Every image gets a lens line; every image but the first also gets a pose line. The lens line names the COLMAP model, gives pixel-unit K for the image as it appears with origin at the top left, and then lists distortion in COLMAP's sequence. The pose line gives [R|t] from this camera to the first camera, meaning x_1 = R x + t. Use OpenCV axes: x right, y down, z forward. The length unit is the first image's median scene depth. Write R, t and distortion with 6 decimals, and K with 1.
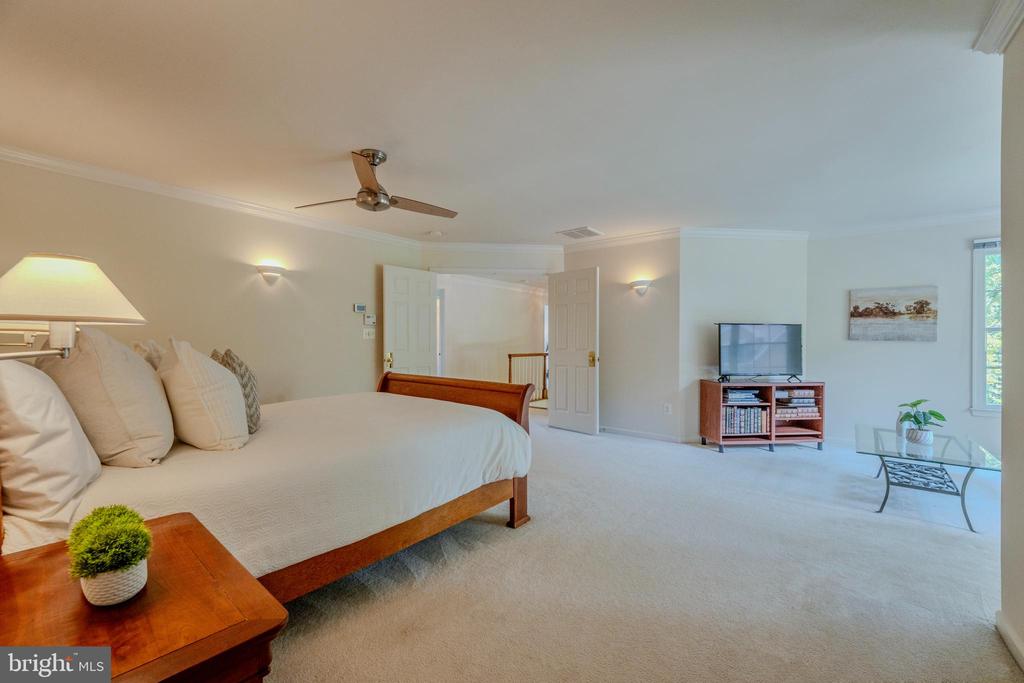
lens RADIAL K [[419.6, 0, 513.0], [0, 419.6, 333.8], [0, 0, 1]] dist [-0.011612, -0.000378]
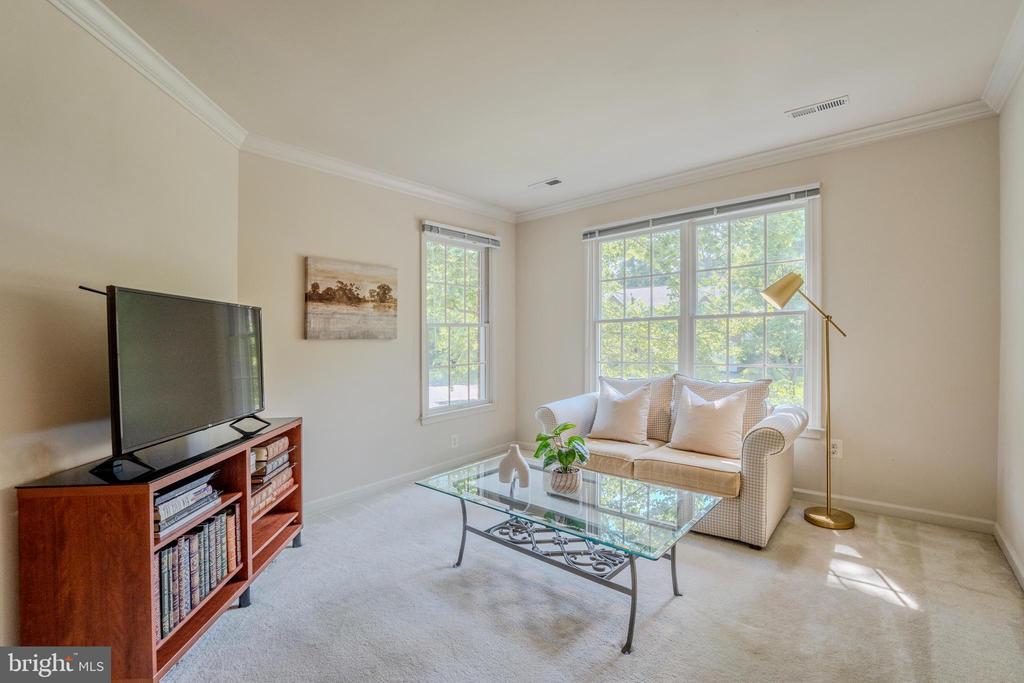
lens RADIAL K [[441.1, 0, 507.5], [0, 441.1, 339.7], [0, 0, 1]] dist [-0.016055, -0.000119]
pose [[0.032956, -0.008174, 0.999423, 0.192033], [0.004071, 0.999959, 0.008044, 0.012598], [-0.999449, 0.003803, 0.032988, 0.720807]]
